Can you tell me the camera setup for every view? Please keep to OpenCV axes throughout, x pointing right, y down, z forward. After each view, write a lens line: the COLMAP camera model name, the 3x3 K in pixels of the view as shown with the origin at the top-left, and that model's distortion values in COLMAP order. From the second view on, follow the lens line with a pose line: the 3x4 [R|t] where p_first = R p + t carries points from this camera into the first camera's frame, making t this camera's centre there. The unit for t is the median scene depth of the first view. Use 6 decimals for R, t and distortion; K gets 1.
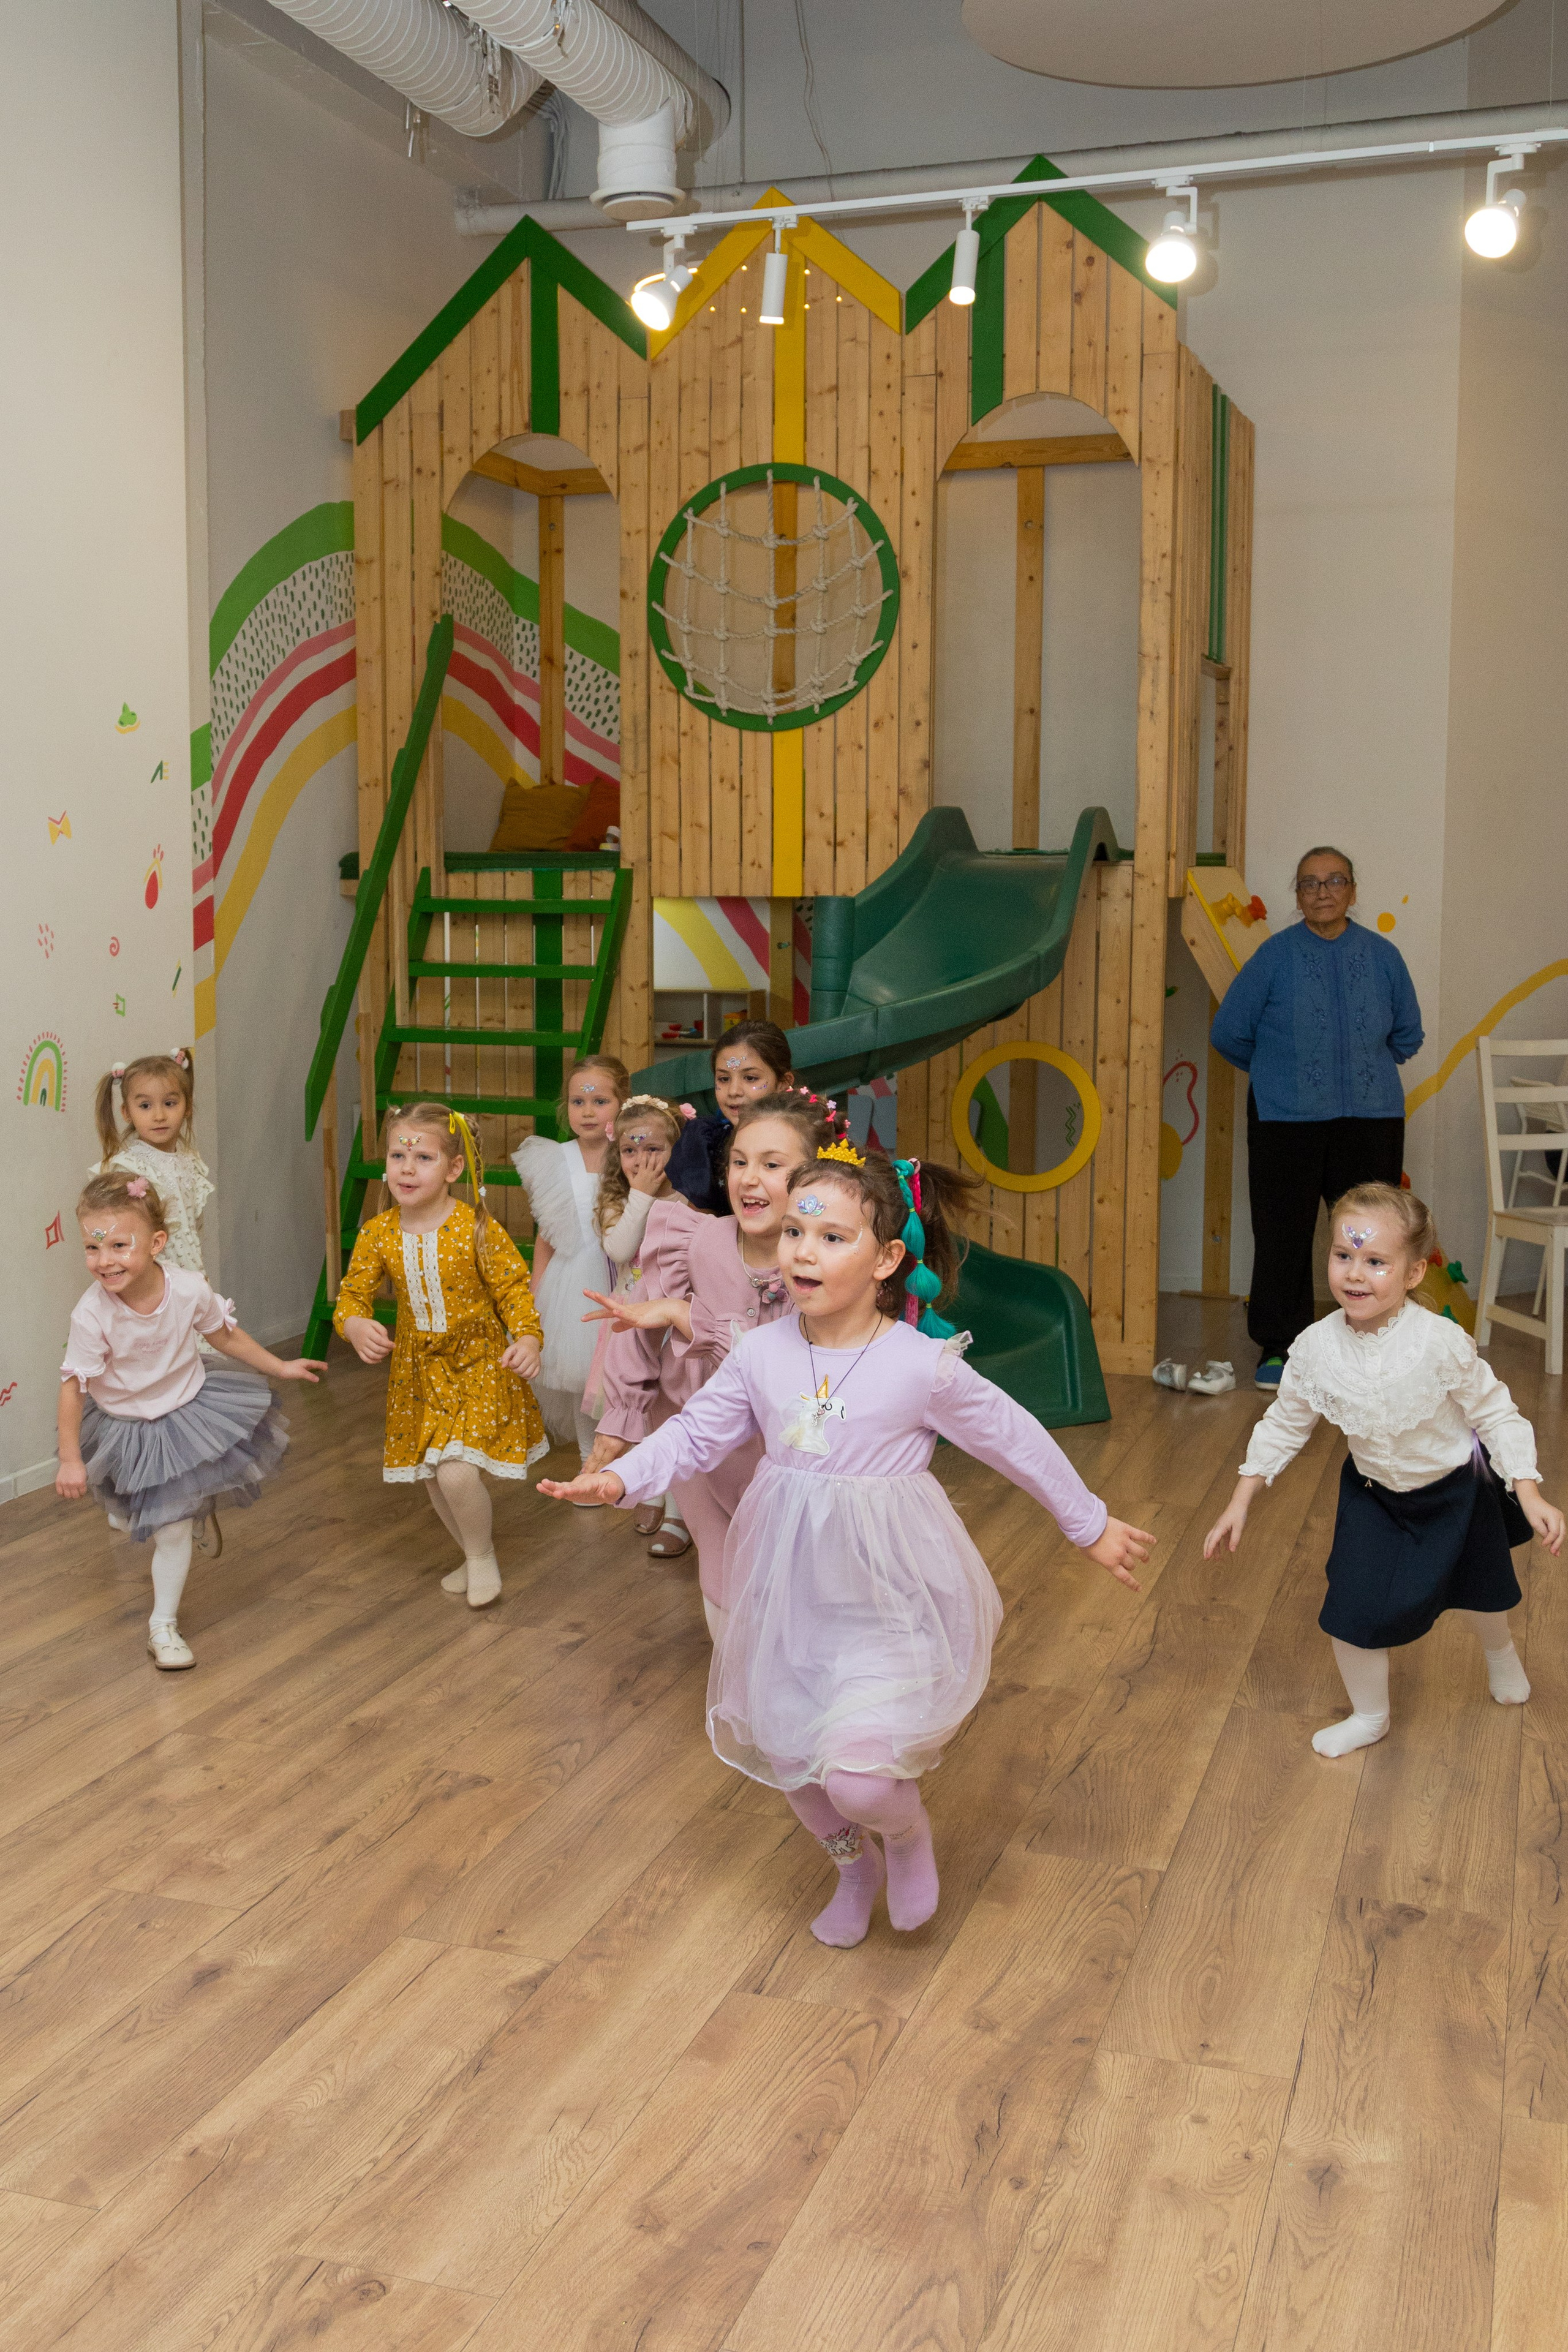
lens RADIAL K [[1971.1, 0, 784.1], [0, 1971.1, 1179.0], [0, 0, 1]] dist [0.002680, -0.018604]
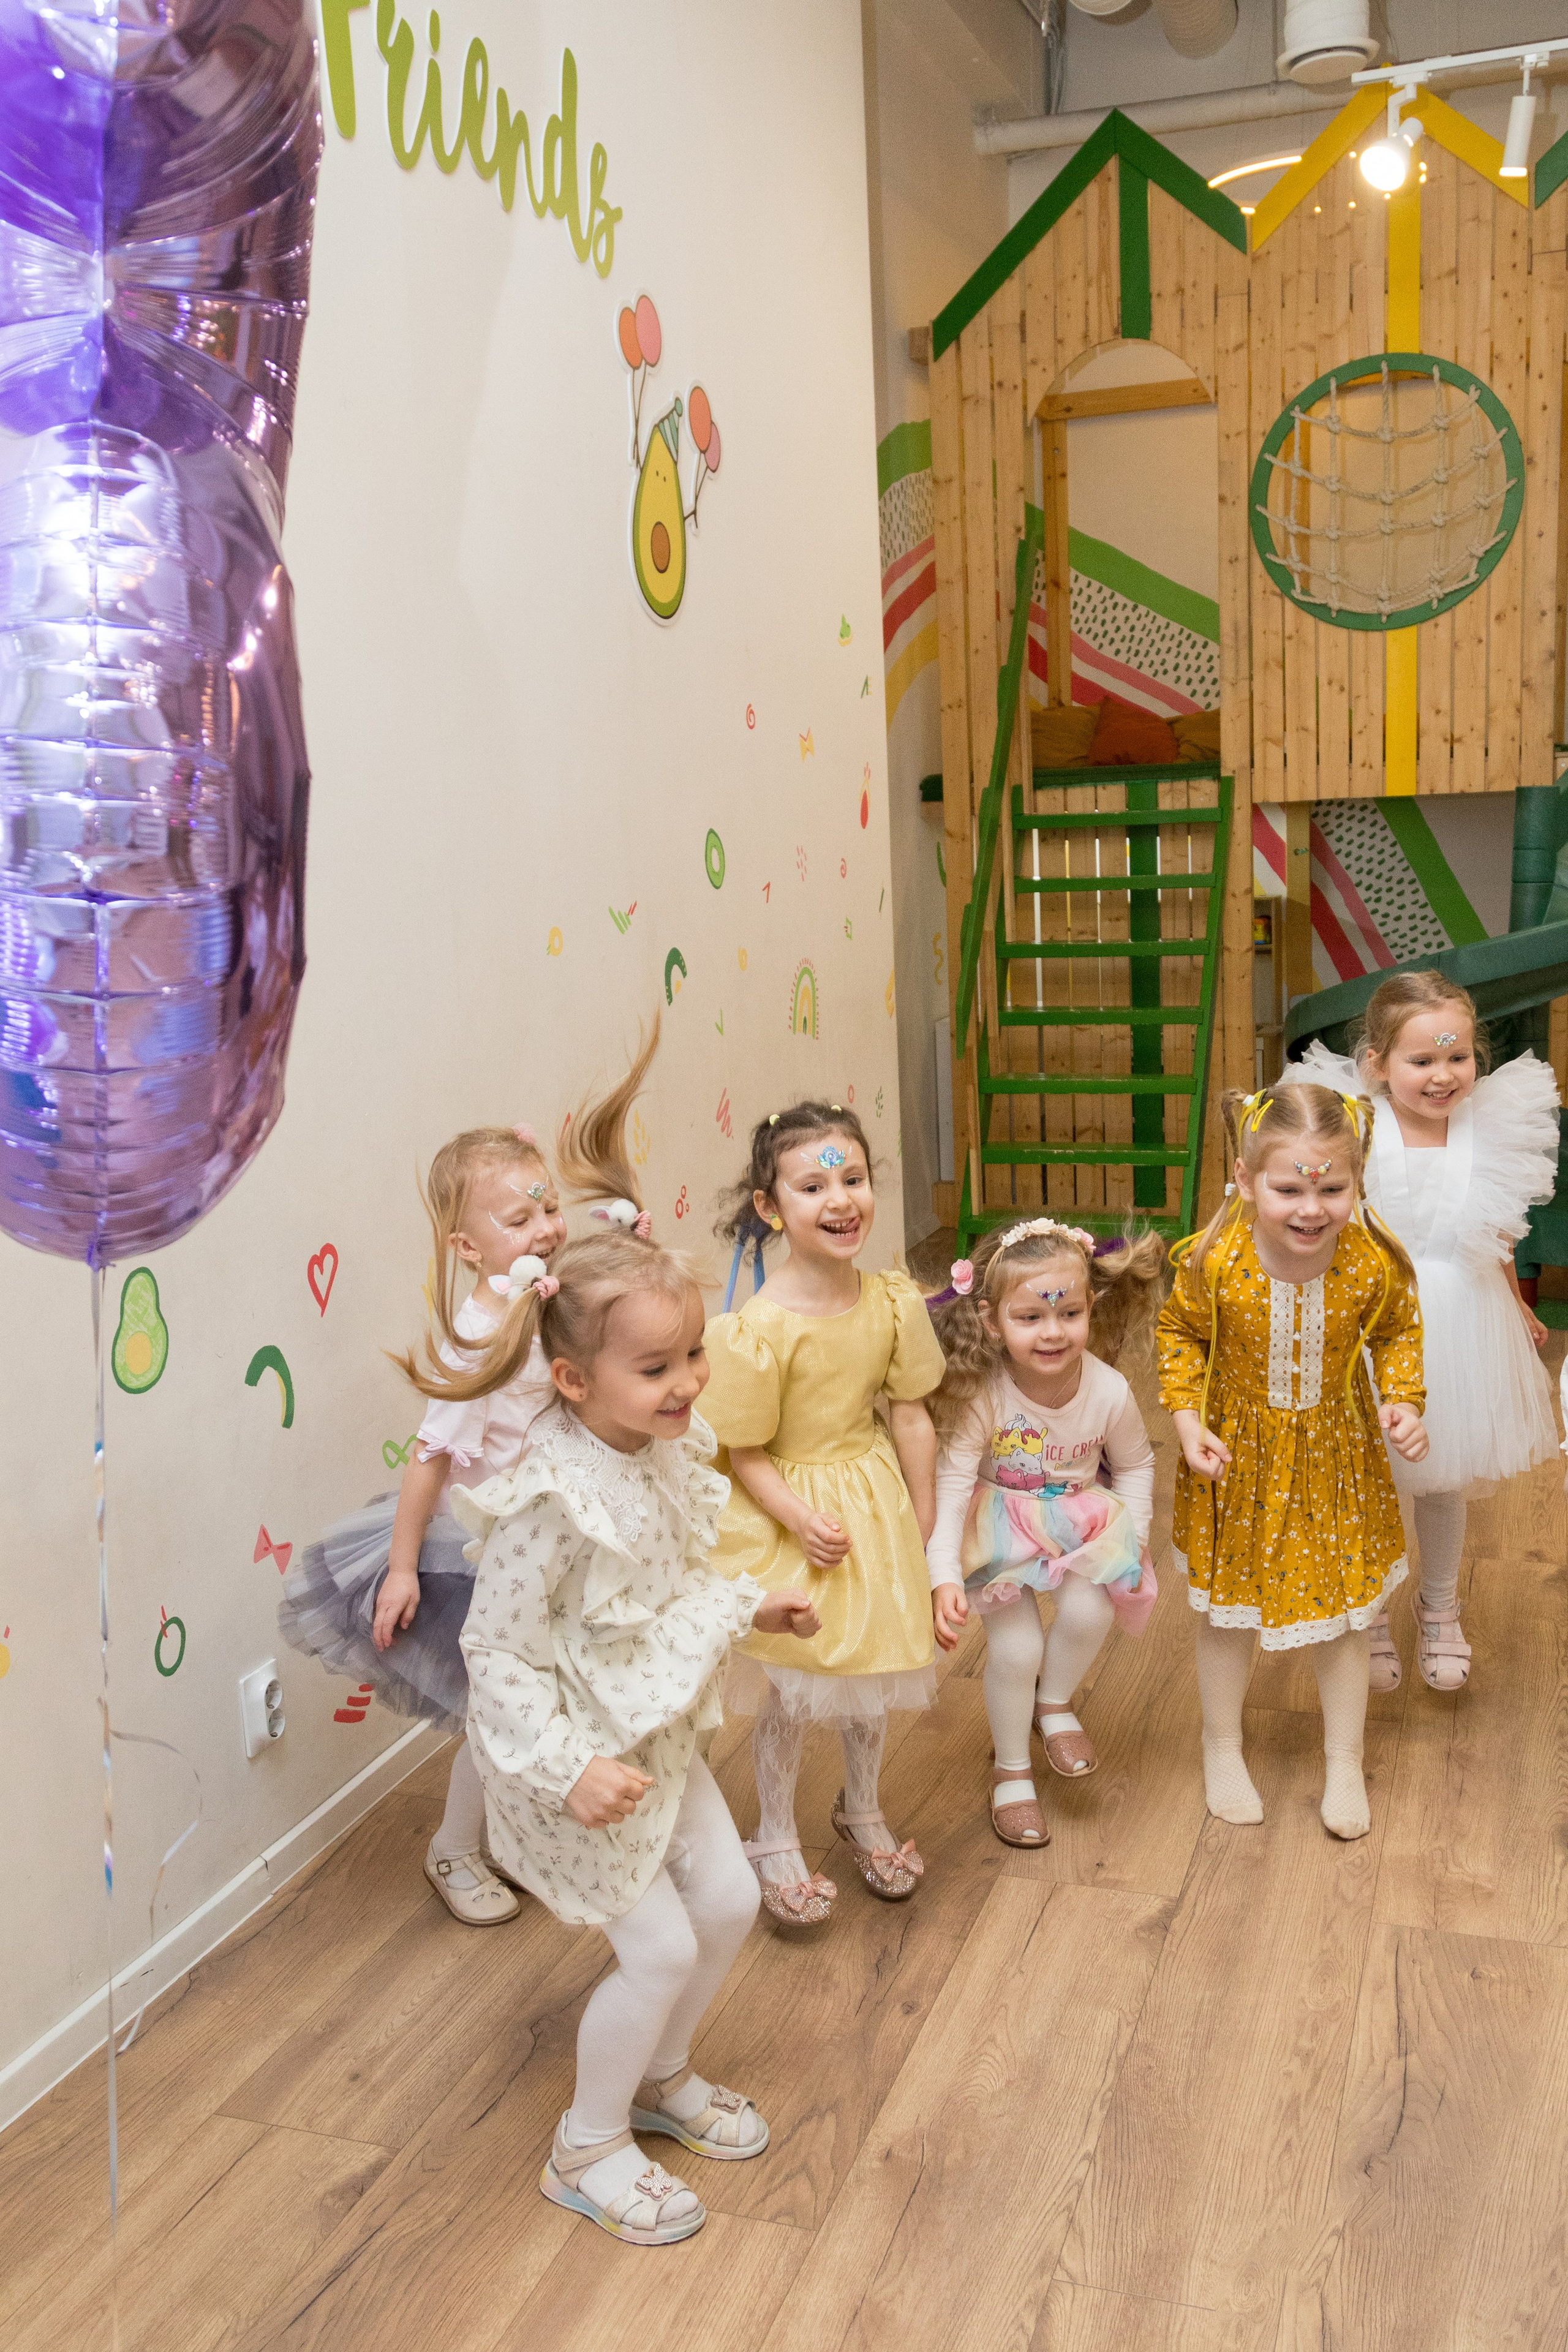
lens RADIAL K [[1591.3, 0, 785.3], [0, 1591.3, 1171.6], [0, 0, 1]] dist [-0.001469, 0.006198]
pose [[0.998889, -0.046809, 0.005359, -0.323590], [0.046415, 0.997197, 0.058679, -0.013356], [-0.008091, -0.058365, 0.998262, 0.173863]]
